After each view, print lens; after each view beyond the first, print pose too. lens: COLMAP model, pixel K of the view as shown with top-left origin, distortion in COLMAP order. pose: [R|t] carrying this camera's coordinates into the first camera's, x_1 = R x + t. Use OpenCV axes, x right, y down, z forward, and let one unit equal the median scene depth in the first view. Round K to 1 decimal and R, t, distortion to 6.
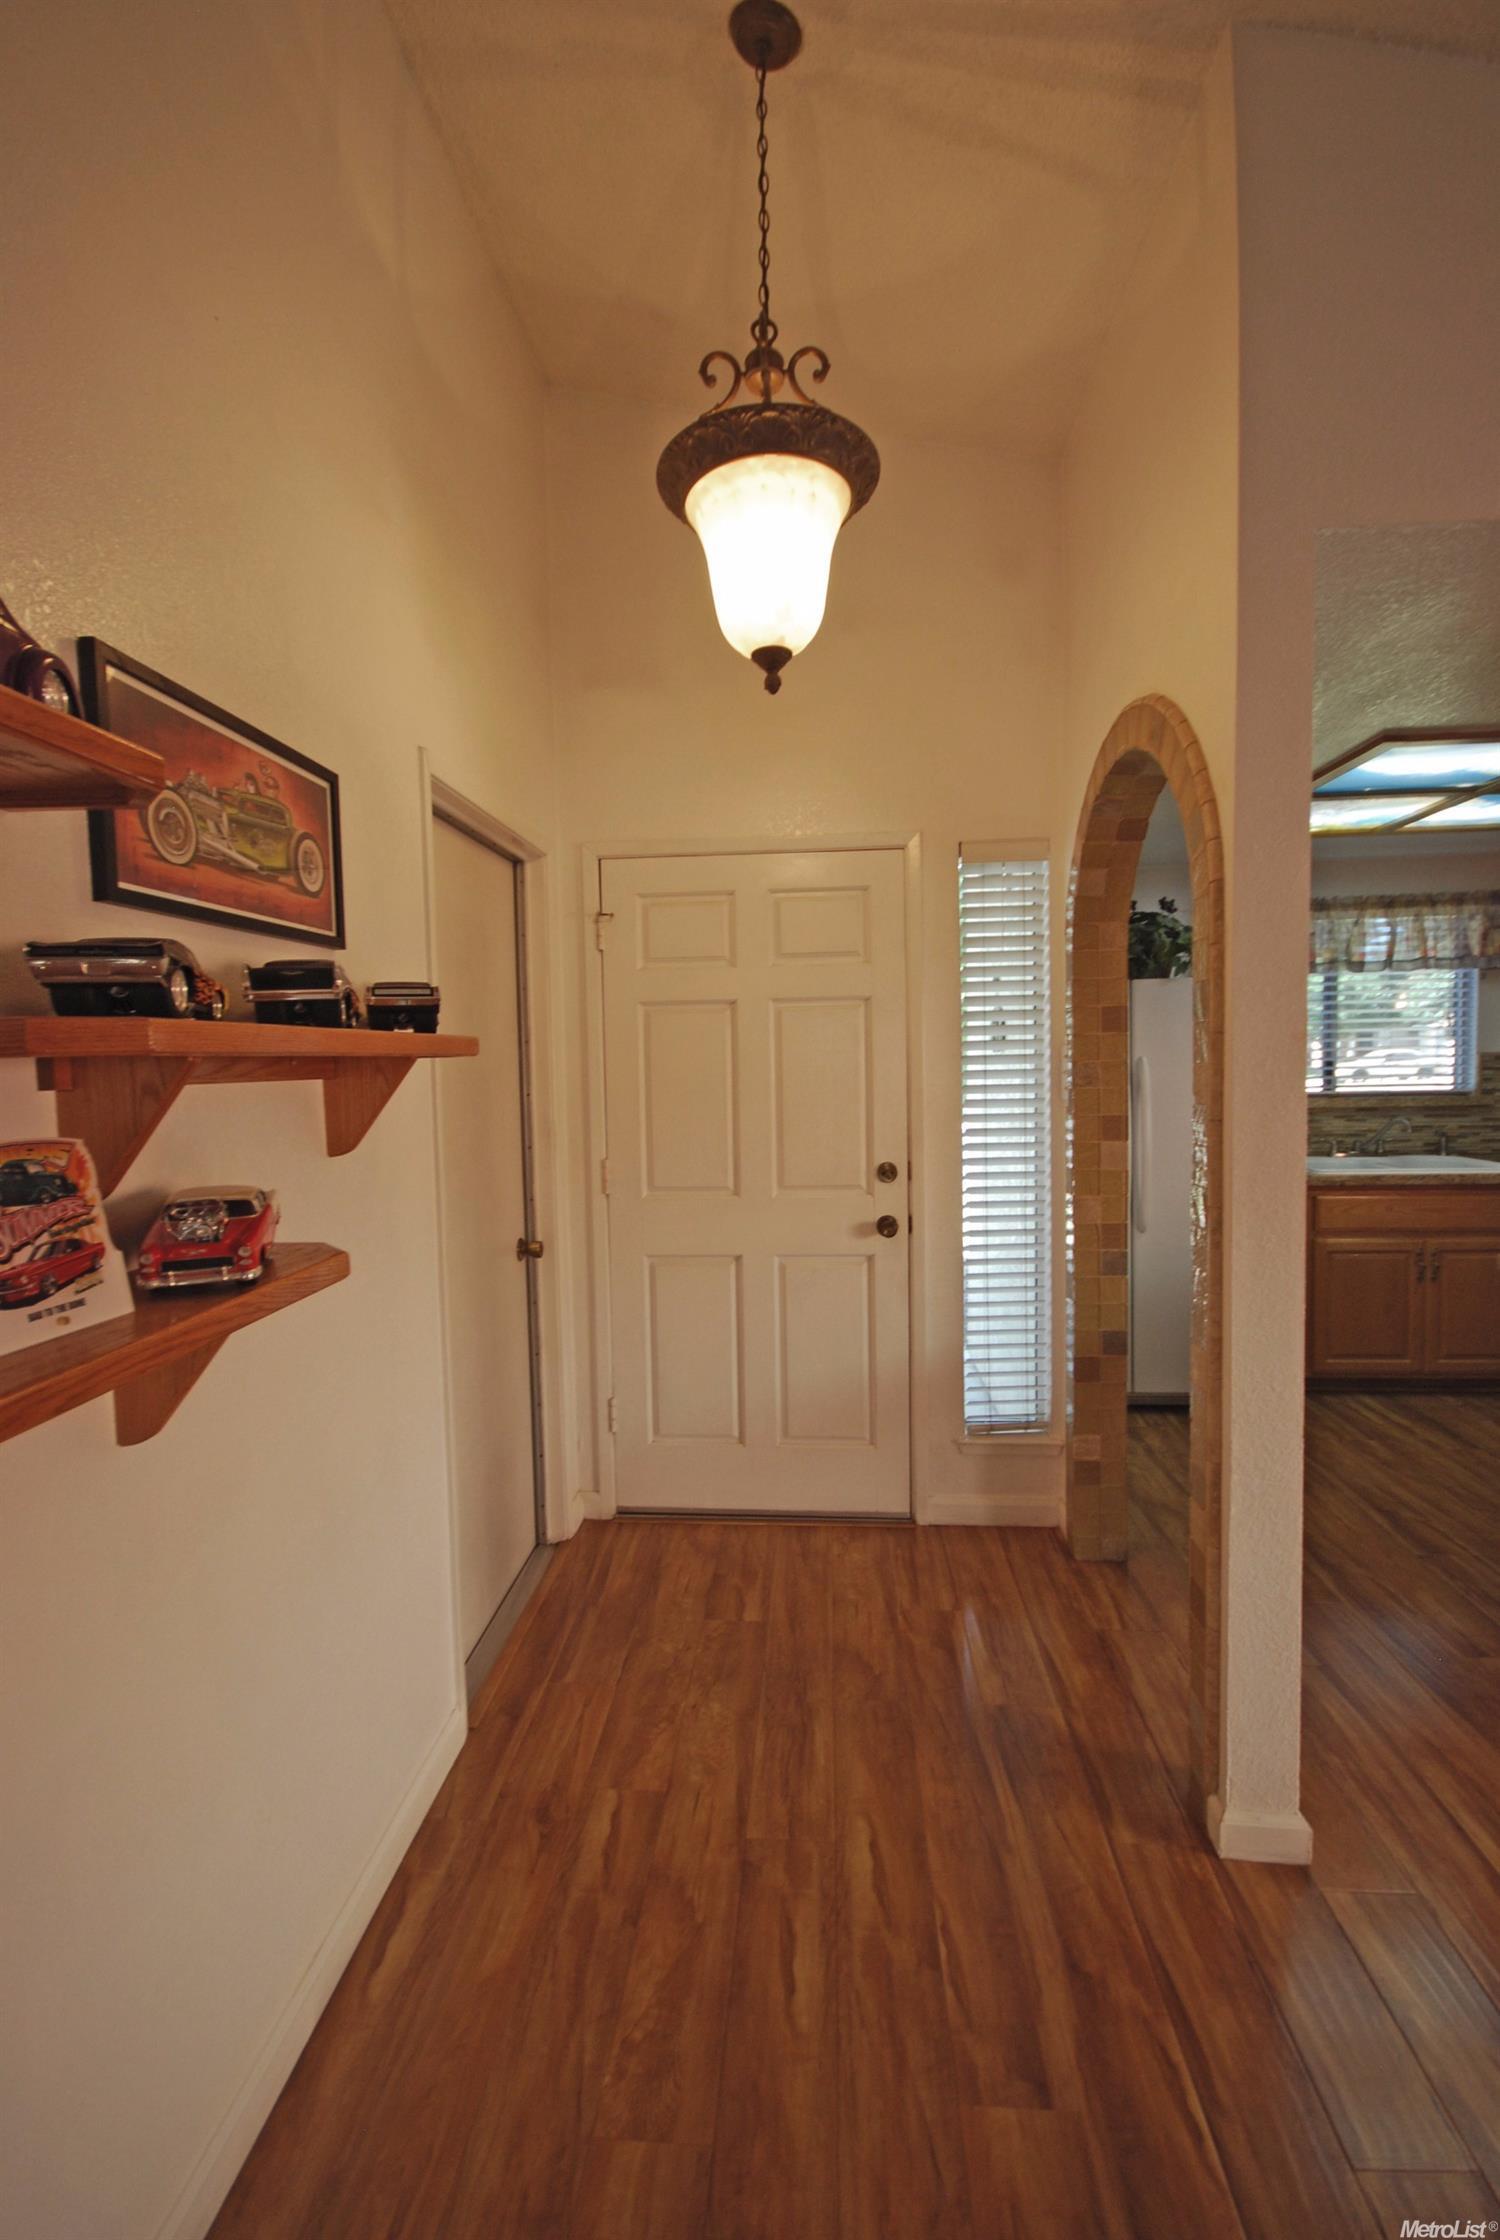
lens RADIAL K [[974.1, 0, 750.0], [0, 974.1, 1120.0], [0, 0, 1]] dist [0.010582, -0.000034]
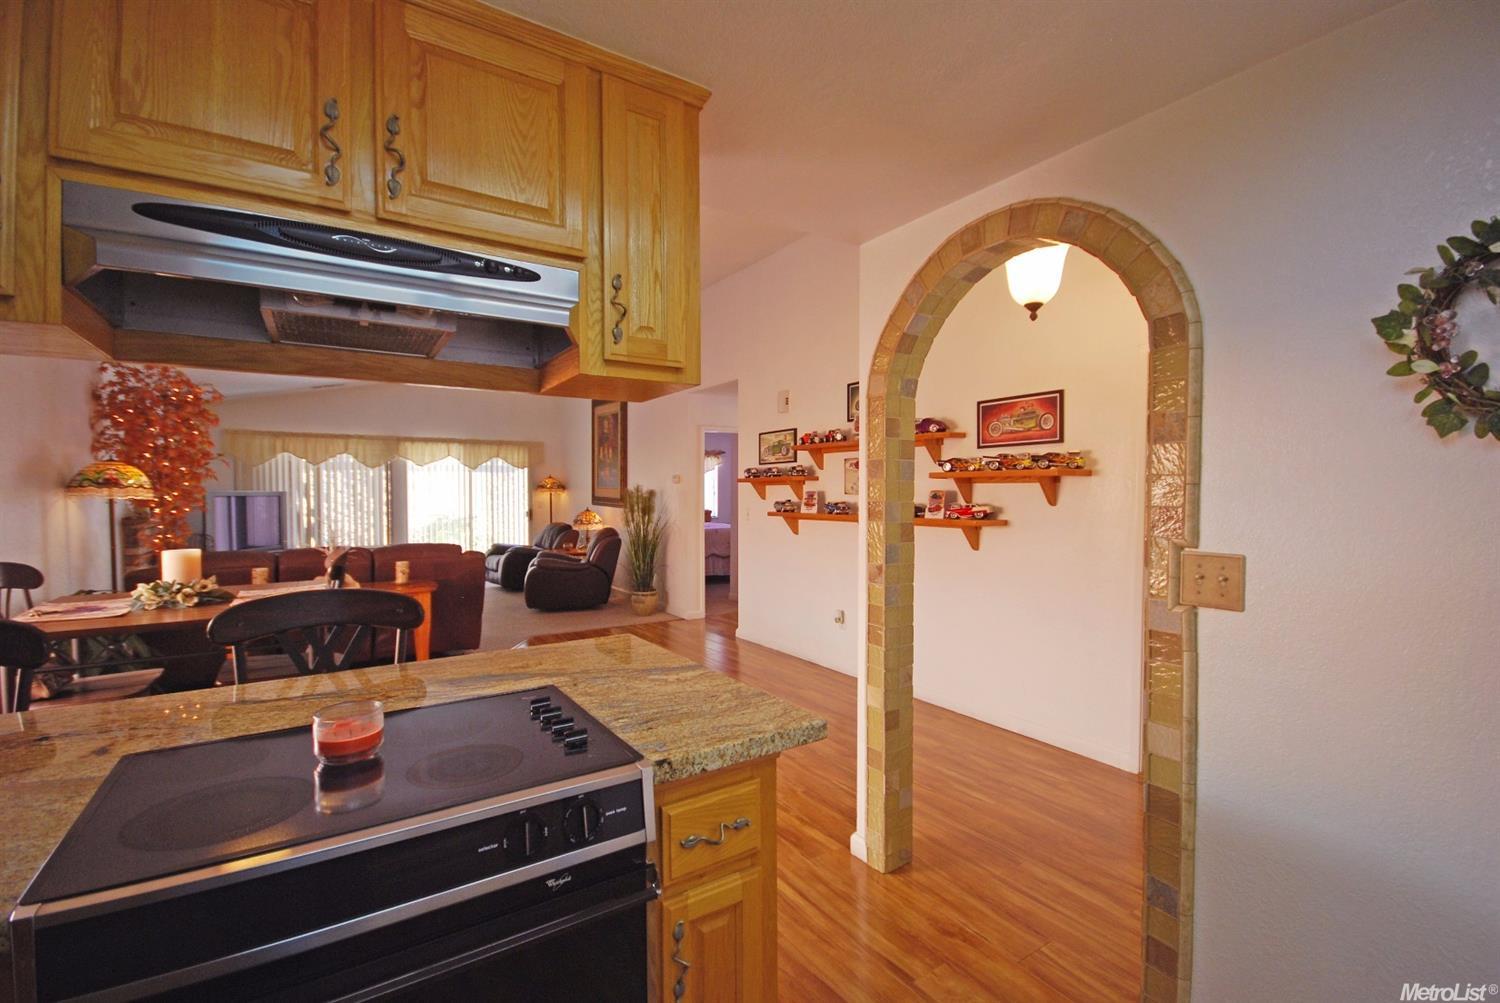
lens RADIAL K [[653.2, 0, 750.0], [0, 653.2, 501.5], [0, 0, 1]] dist [0.000352, -0.012979]
pose [[-0.788169, 0.030796, -0.614688, 0.650393], [-0.021347, 0.996778, 0.077311, -0.047461], [0.615089, 0.074056, -0.784972, 0.781859]]
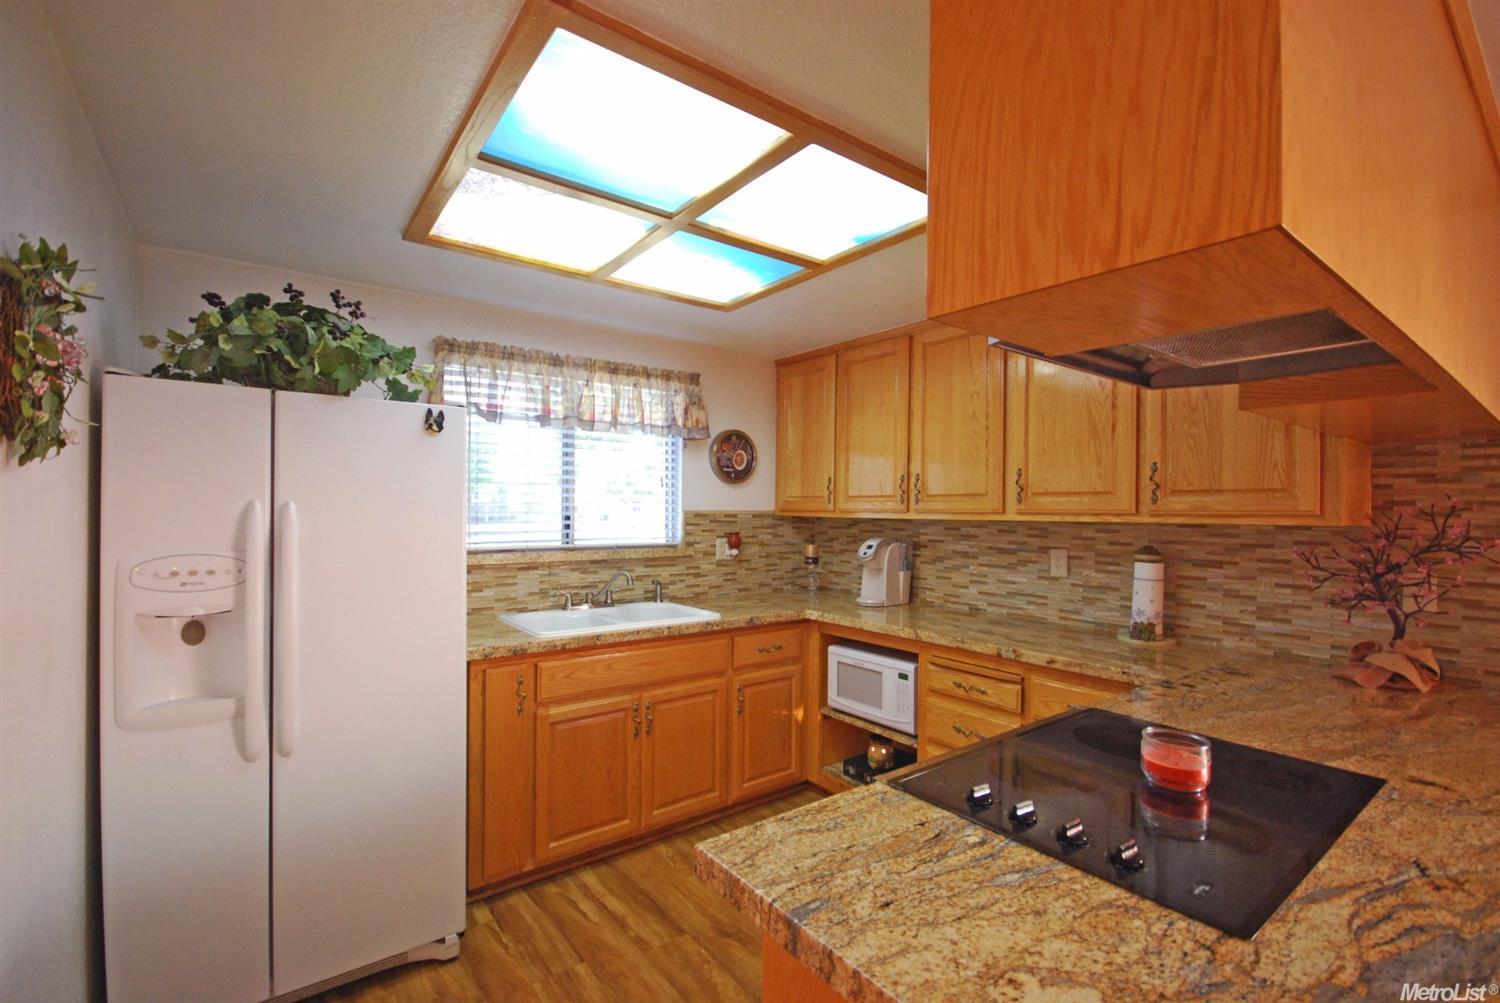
lens RADIAL K [[652.3, 0, 750.0], [0, 652.3, 501.5], [0, 0, 1]] dist [0.010582, -0.000034]
pose [[0.746033, 0.035559, 0.664958, 0.294766], [0.020268, 0.996898, -0.076049, -0.019357], [-0.665600, 0.070212, 0.742999, 0.380581]]
